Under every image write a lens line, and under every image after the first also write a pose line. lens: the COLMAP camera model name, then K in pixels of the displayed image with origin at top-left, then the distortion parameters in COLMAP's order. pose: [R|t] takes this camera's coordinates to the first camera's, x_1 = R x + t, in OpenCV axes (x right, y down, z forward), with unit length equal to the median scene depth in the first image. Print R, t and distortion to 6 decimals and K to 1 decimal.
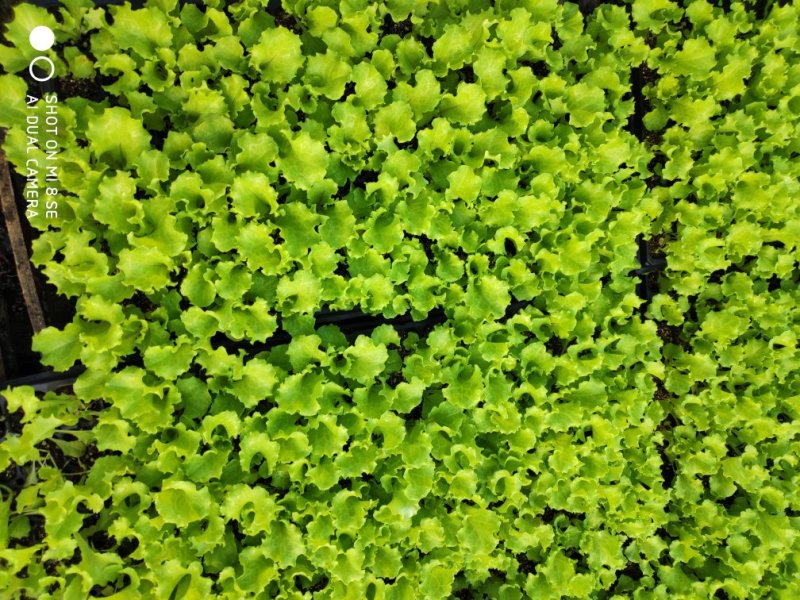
lens RADIAL K [[595.3, 0, 400.0], [0, 595.3, 300.0], [0, 0, 1]] dist [0.003491, -0.054108]
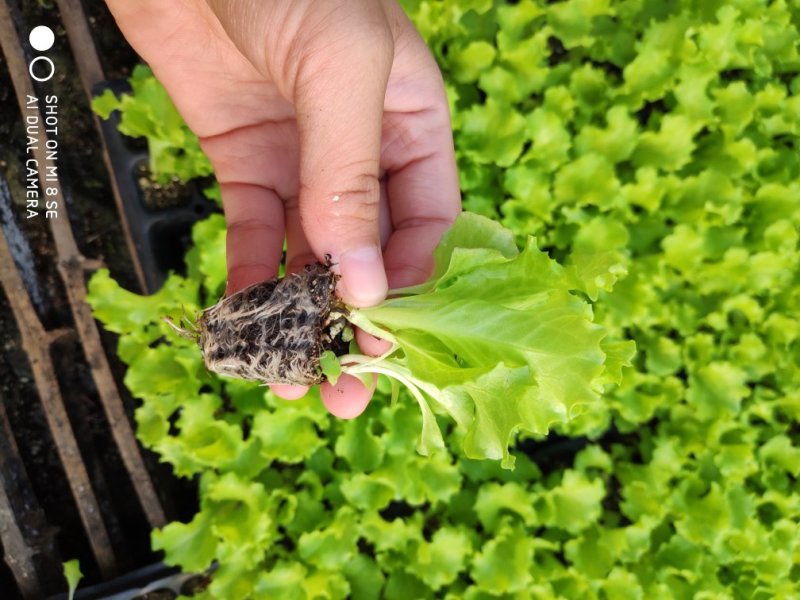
lens RADIAL K [[600.8, 0, 400.0], [0, 600.8, 300.0], [0, 0, 1]] dist [-0.041435, 0.000776]
pose [[0.990040, -0.120023, -0.073592, -0.195882], [0.119569, 0.992770, -0.010553, -0.171478], [0.074326, 0.001649, 0.997233, 0.244769]]
